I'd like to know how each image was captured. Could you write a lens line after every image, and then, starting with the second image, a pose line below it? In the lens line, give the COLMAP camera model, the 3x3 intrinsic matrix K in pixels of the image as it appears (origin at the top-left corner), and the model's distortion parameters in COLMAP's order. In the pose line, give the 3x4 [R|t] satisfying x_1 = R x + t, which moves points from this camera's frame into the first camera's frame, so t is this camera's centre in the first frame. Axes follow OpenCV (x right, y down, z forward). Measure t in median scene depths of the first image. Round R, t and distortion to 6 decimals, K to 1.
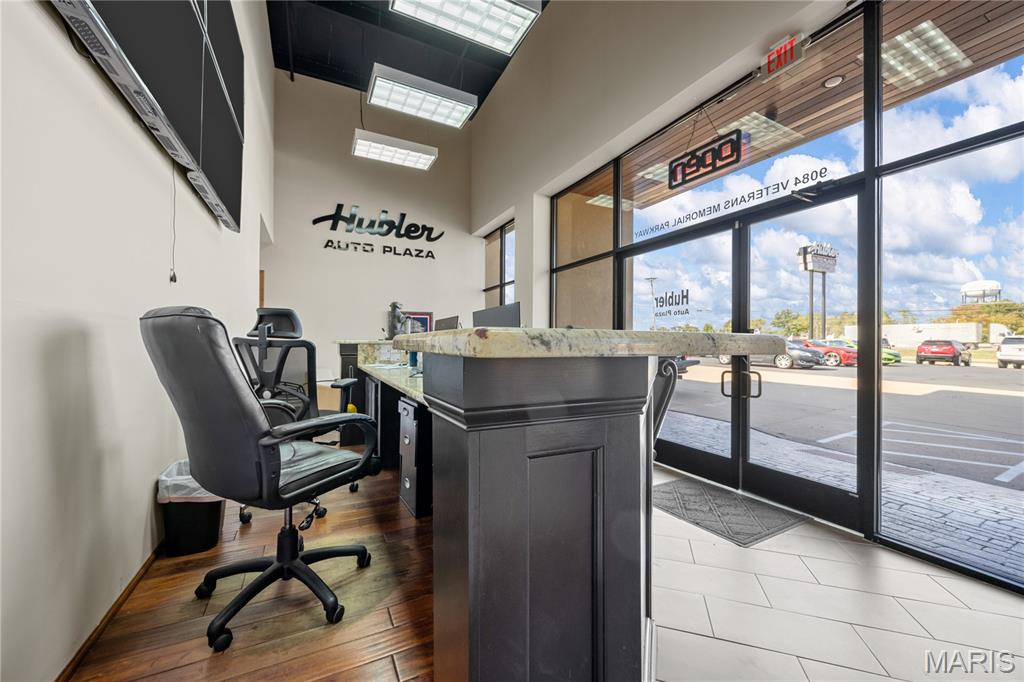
lens RADIAL K [[390.7, 0, 508.4], [0, 390.7, 345.4], [0, 0, 1]] dist [-0.001337, 0.000132]
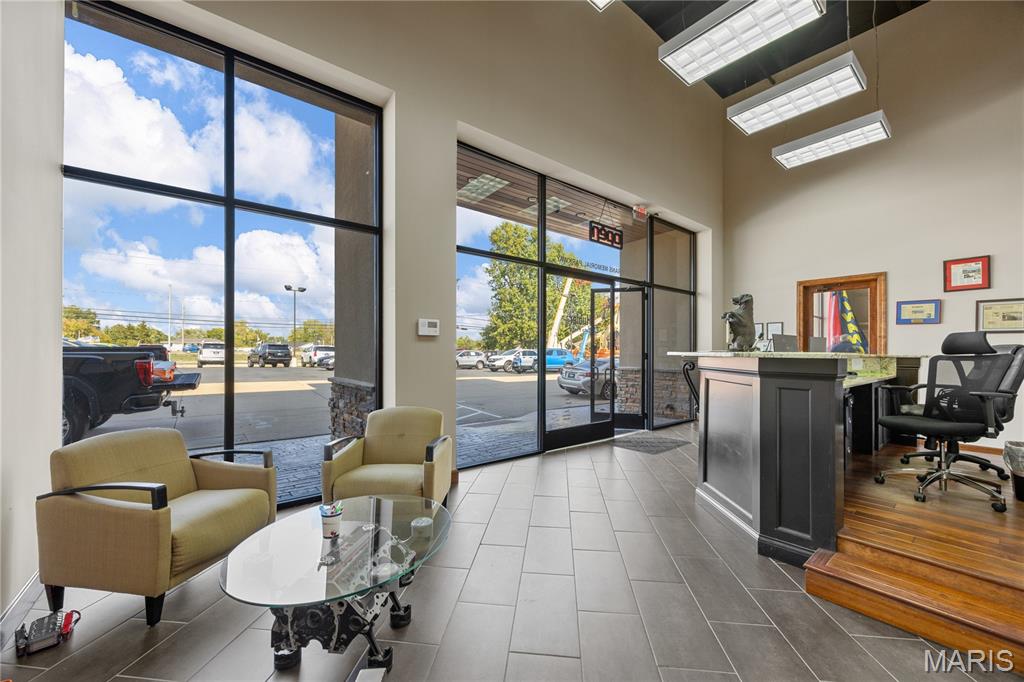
lens RADIAL K [[379.5, 0, 512.0], [0, 379.5, 341.0], [0, 0, 1]] dist [-0.001345, -0.000139]
pose [[-0.202018, 0.015729, 0.979256, -0.831474], [0.002116, 0.999876, -0.015624, -0.033192], [-0.979380, -0.001084, -0.202026, 1.571615]]
